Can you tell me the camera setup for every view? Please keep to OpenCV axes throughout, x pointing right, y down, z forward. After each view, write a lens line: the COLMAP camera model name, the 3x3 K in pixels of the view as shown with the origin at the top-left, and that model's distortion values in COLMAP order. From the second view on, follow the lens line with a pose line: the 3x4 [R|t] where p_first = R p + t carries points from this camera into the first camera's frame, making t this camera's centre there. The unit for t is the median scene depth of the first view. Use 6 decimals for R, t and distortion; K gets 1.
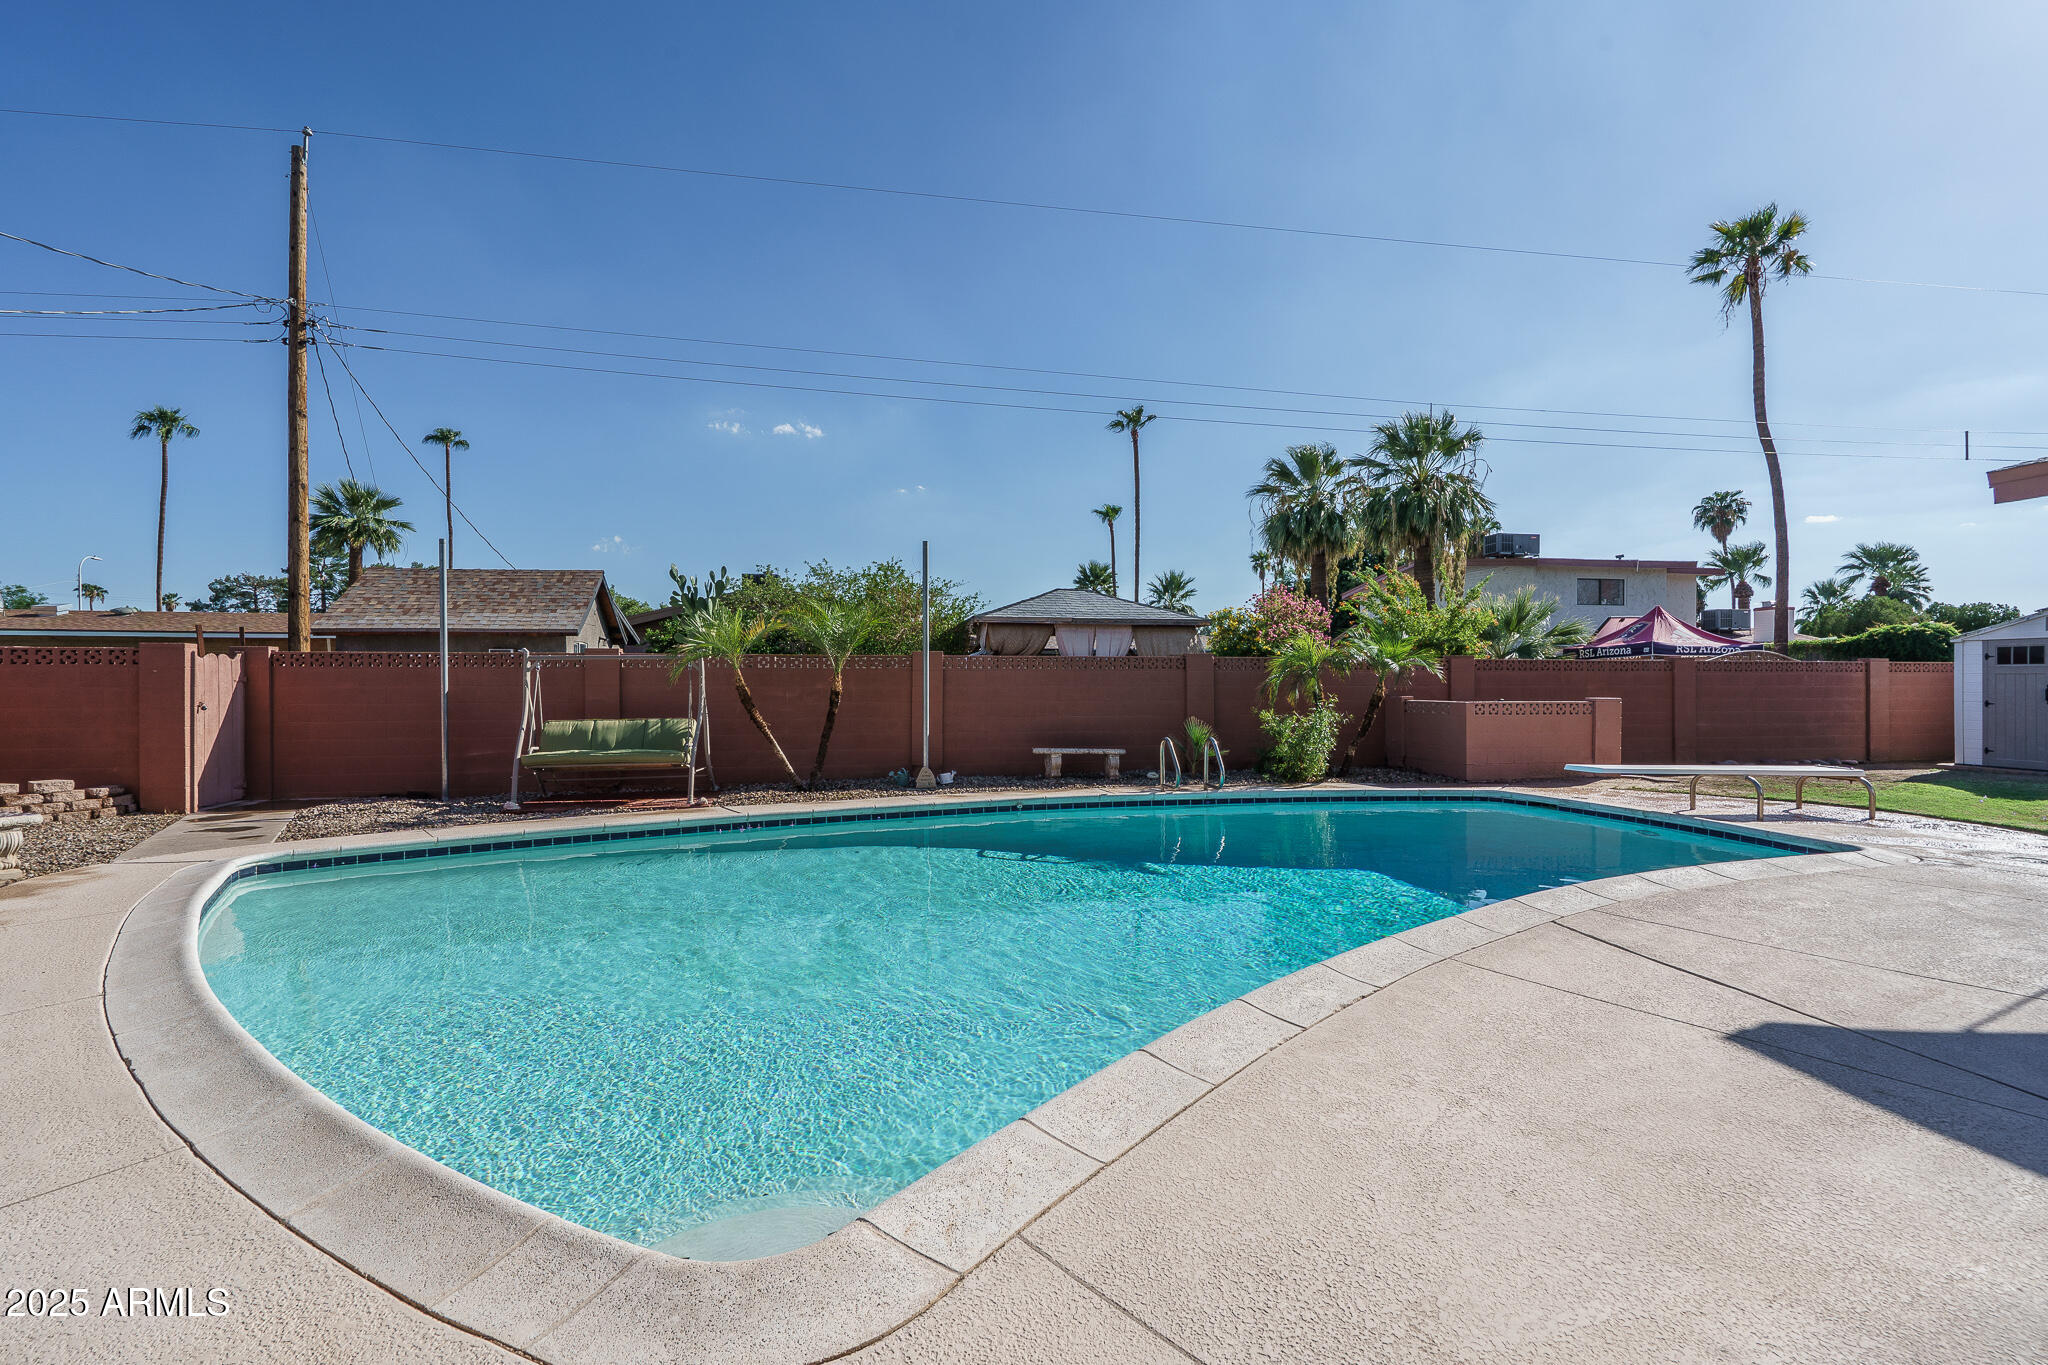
lens RADIAL K [[925.3, 0, 1021.8], [0, 925.3, 681.7], [0, 0, 1]] dist [0.000908, 0.000307]
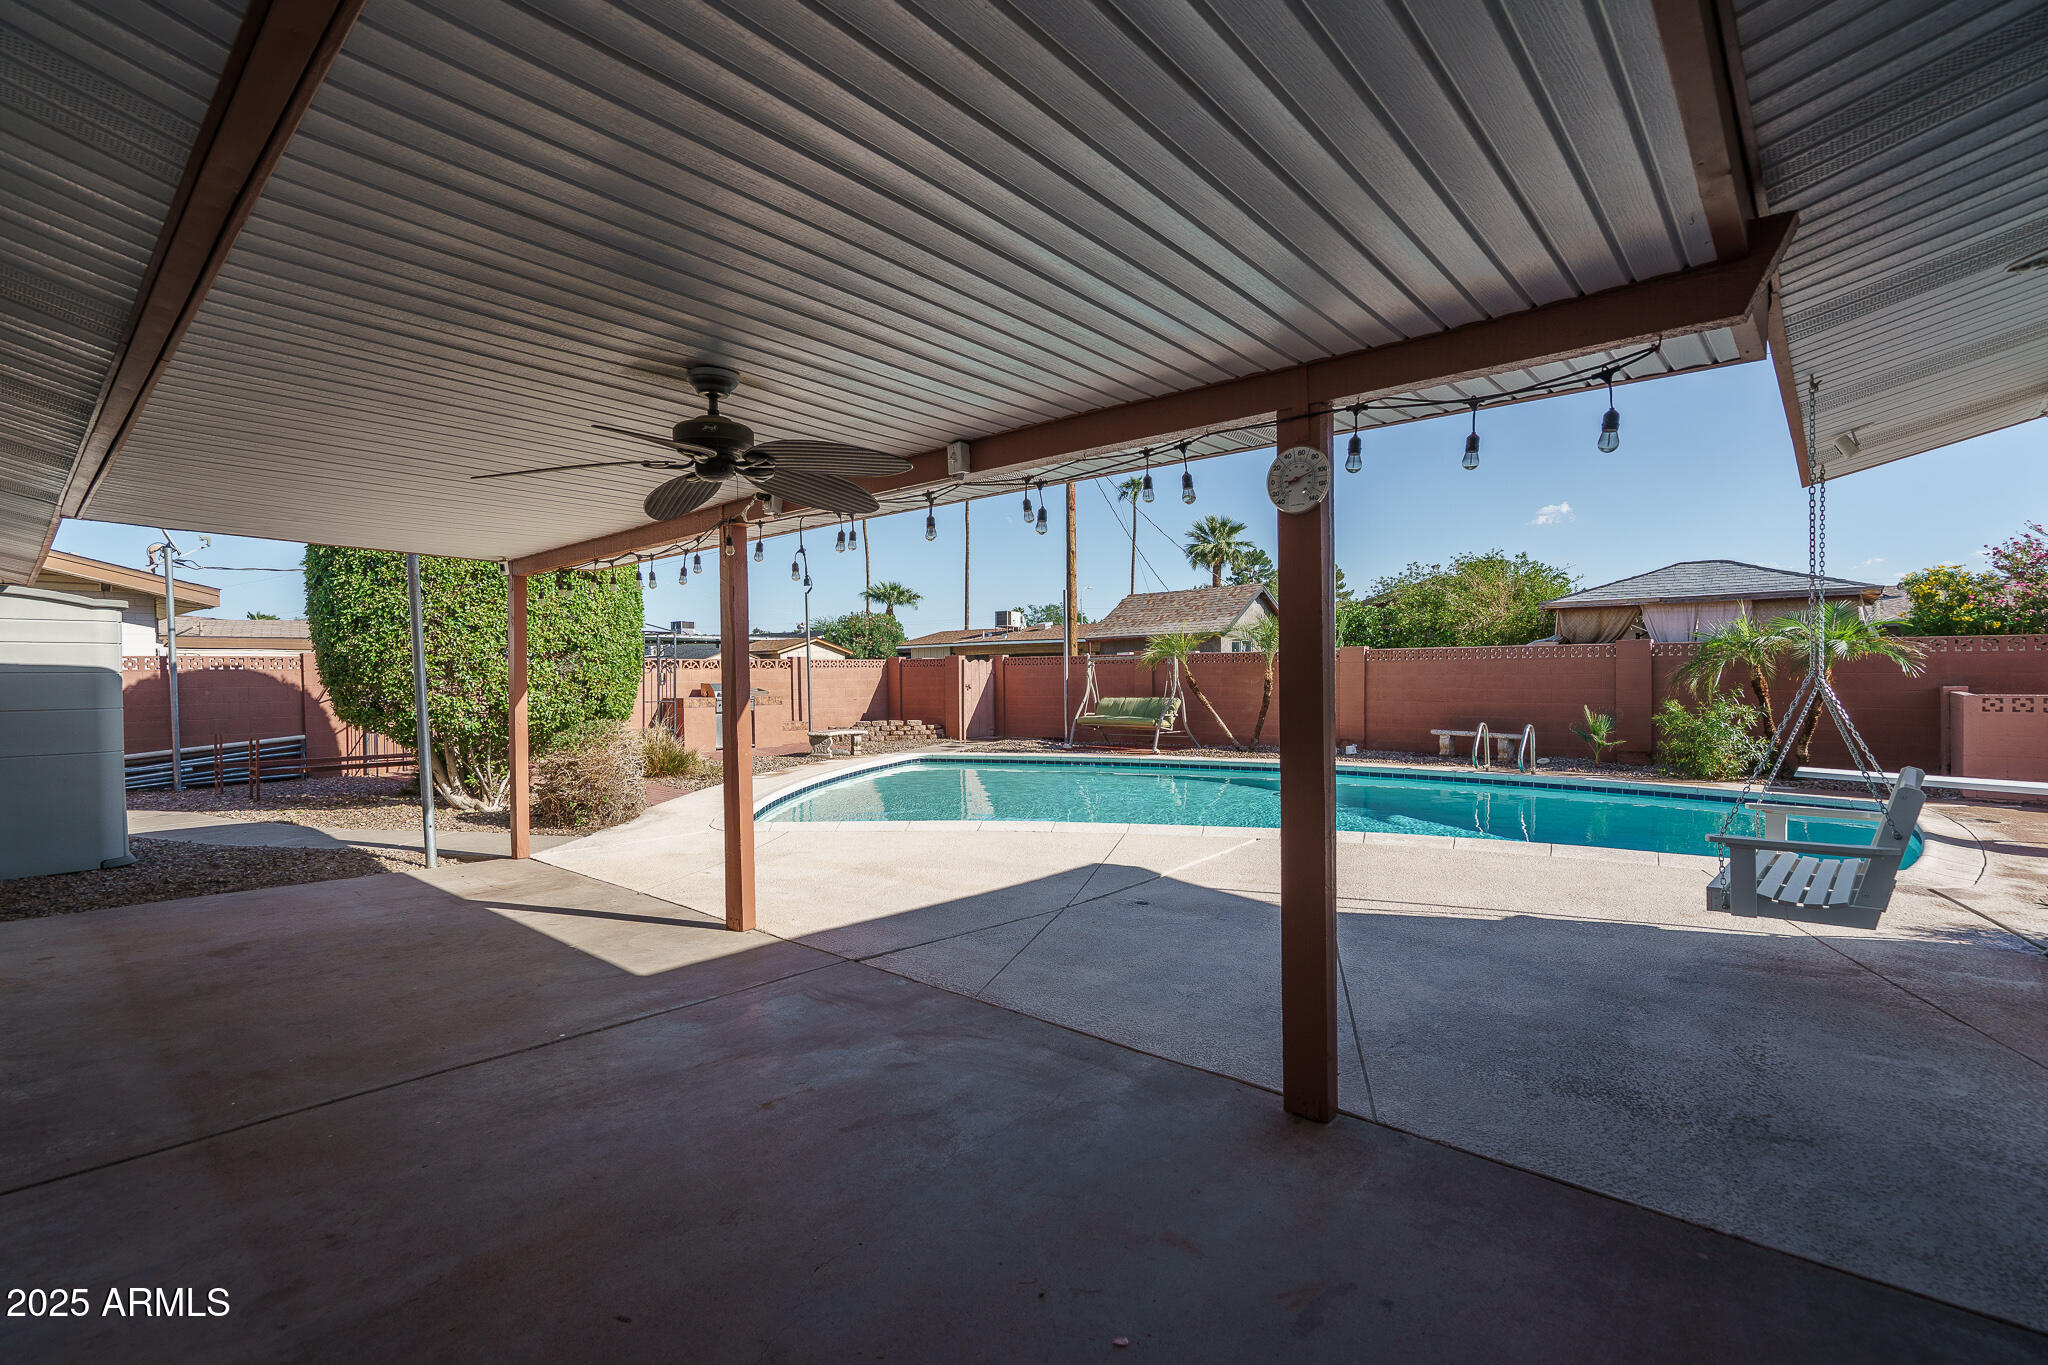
lens RADIAL K [[925.3, 0, 1023.7], [0, 925.3, 681.7], [0, 0, 1]] dist [0.000908, 0.000307]
pose [[0.611347, 0.004532, -0.791349, 0.611716], [0.011367, 0.999830, 0.014508, -0.009112], [0.791281, -0.017865, 0.611192, -0.092888]]
